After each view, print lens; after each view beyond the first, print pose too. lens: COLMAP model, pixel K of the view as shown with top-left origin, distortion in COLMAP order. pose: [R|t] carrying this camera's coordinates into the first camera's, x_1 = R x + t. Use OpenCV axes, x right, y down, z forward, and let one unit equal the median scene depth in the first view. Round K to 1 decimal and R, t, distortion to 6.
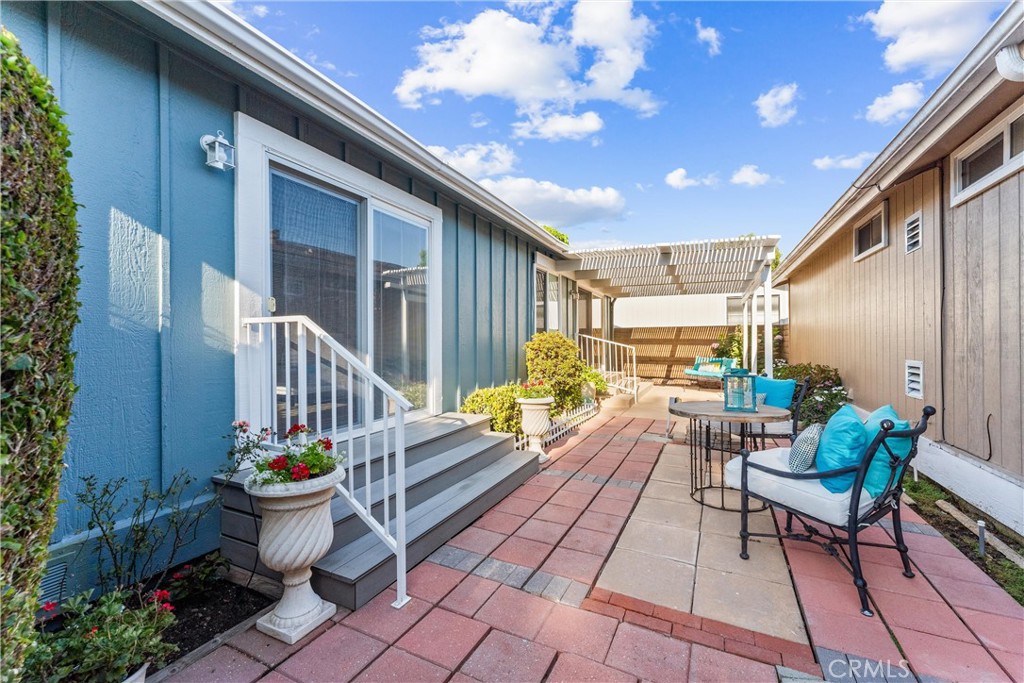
lens RADIAL K [[415.0, 0, 513.8], [0, 415.0, 340.3], [0, 0, 1]] dist [-0.000639, 0.000626]
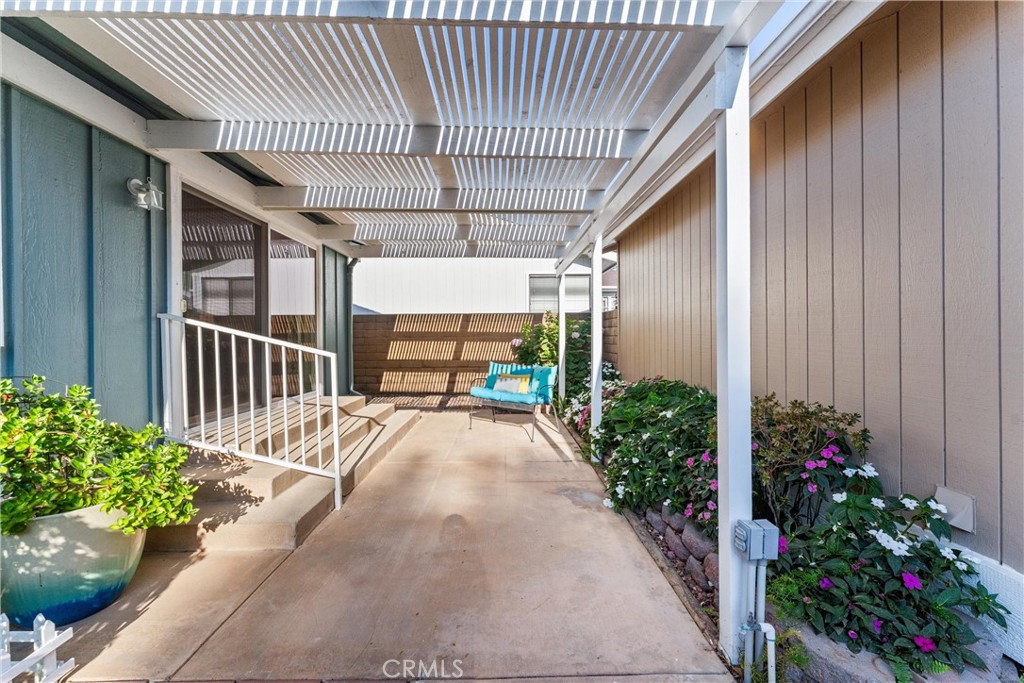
lens RADIAL K [[415.0, 0, 511.4], [0, 415.0, 336.5], [0, 0, 1]] dist [-0.000639, 0.000626]
pose [[0.894881, -0.000611, 0.446305, 0.246236], [-0.002315, 0.999979, 0.006010, -0.001270], [-0.446300, -0.006412, 0.894861, 0.557851]]
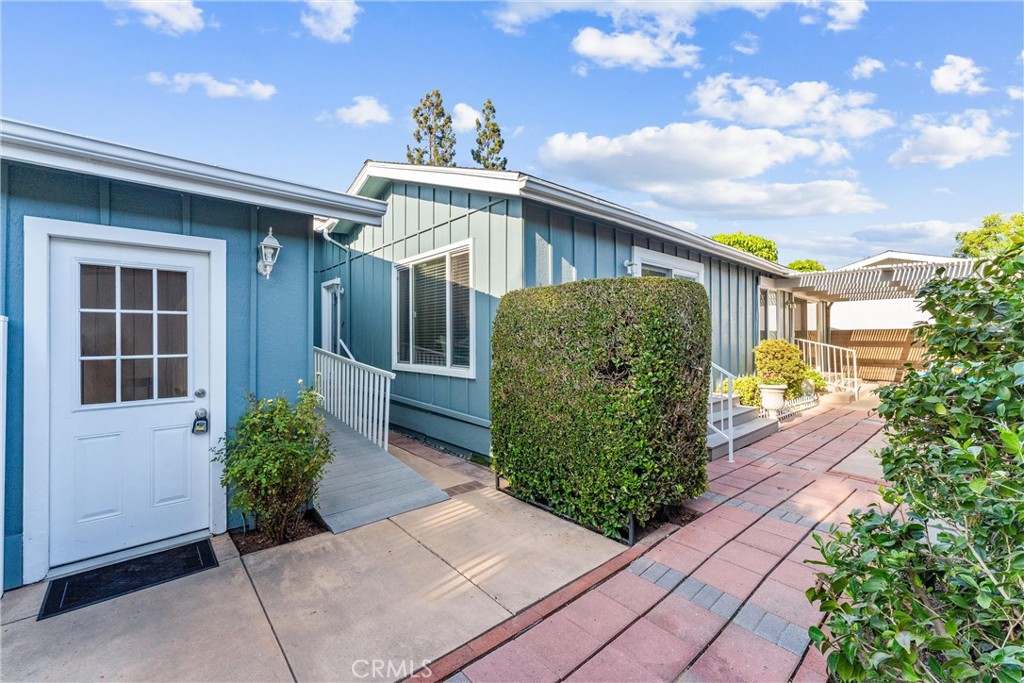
lens RADIAL K [[415.0, 0, 509.4], [0, 415.0, 327.0], [0, 0, 1]] dist [-0.000639, 0.000626]
pose [[0.916471, 0.004699, -0.400074, -0.112650], [-0.011020, 0.999848, -0.013501, -0.021636], [0.399950, 0.016782, 0.916383, -0.388312]]
